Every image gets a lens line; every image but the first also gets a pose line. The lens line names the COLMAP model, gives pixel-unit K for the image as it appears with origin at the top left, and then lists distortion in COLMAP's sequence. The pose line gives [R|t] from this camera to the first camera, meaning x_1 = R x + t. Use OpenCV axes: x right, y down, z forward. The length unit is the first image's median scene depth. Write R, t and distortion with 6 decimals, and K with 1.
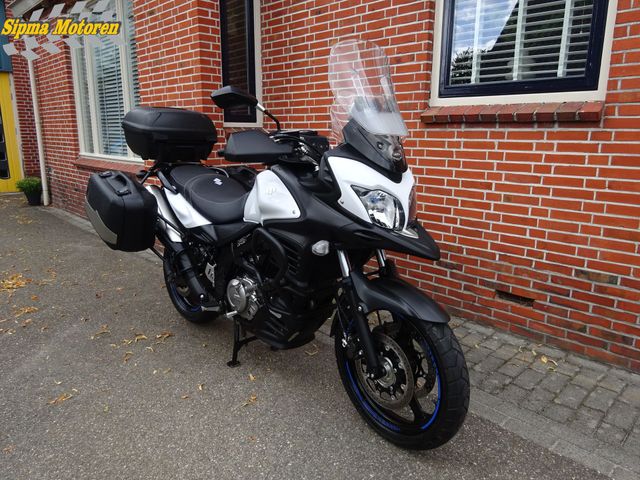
lens RADIAL K [[466.4, 0, 319.6], [0, 466.4, 240.2], [0, 0, 1]] dist [0.002925, -0.007167]
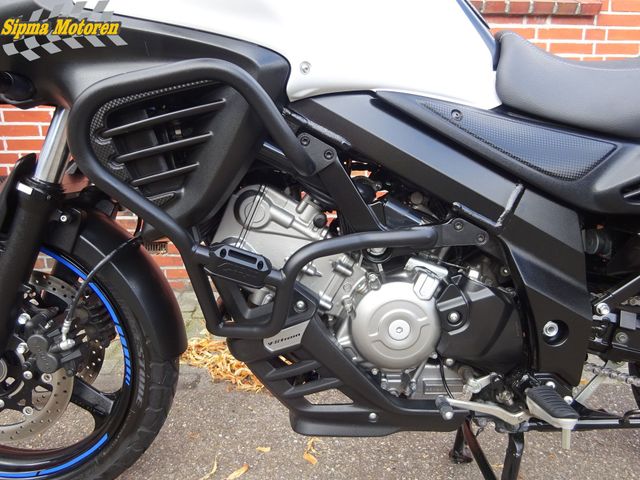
lens RADIAL K [[466.4, 0, 319.4], [0, 466.4, 243.8], [0, 0, 1]] dist [0.002925, -0.007167]
pose [[0.656524, -0.172906, 0.734221, -0.424340], [0.173906, 0.981847, 0.075718, 0.010042], [-0.733985, 0.077975, 0.674675, 0.737281]]
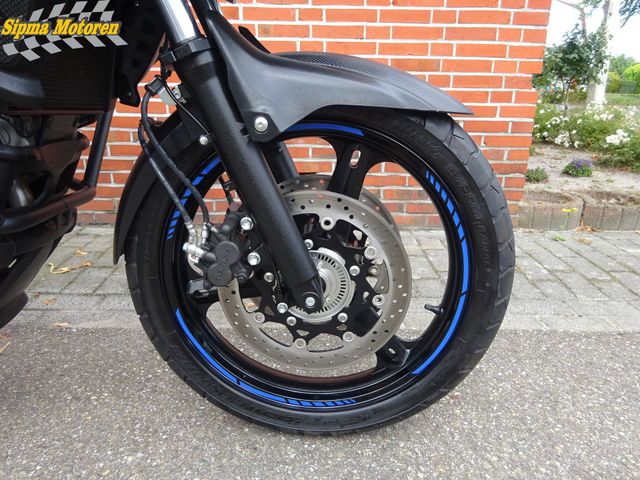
lens RADIAL K [[466.4, 0, 325.6], [0, 466.4, 239.7], [0, 0, 1]] dist [0.002925, -0.007167]
pose [[0.673480, -0.220054, 0.705692, -0.091692], [0.155529, 0.975476, 0.155750, 0.123691], [-0.722659, 0.004861, 0.691188, 0.491055]]
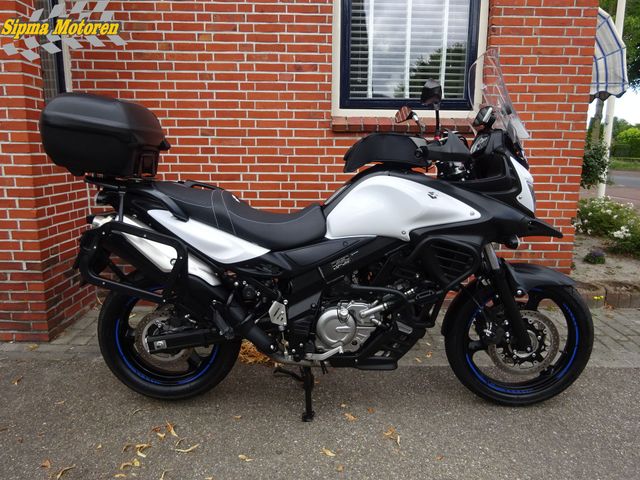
lens RADIAL K [[466.4, 0, 319.6], [0, 466.4, 241.2], [0, 0, 1]] dist [0.002925, -0.007167]
pose [[0.684218, -0.139108, 0.715887, -0.680218], [0.161456, 0.986174, 0.037316, -0.062628], [-0.711180, 0.090052, 0.697218, 0.371716]]
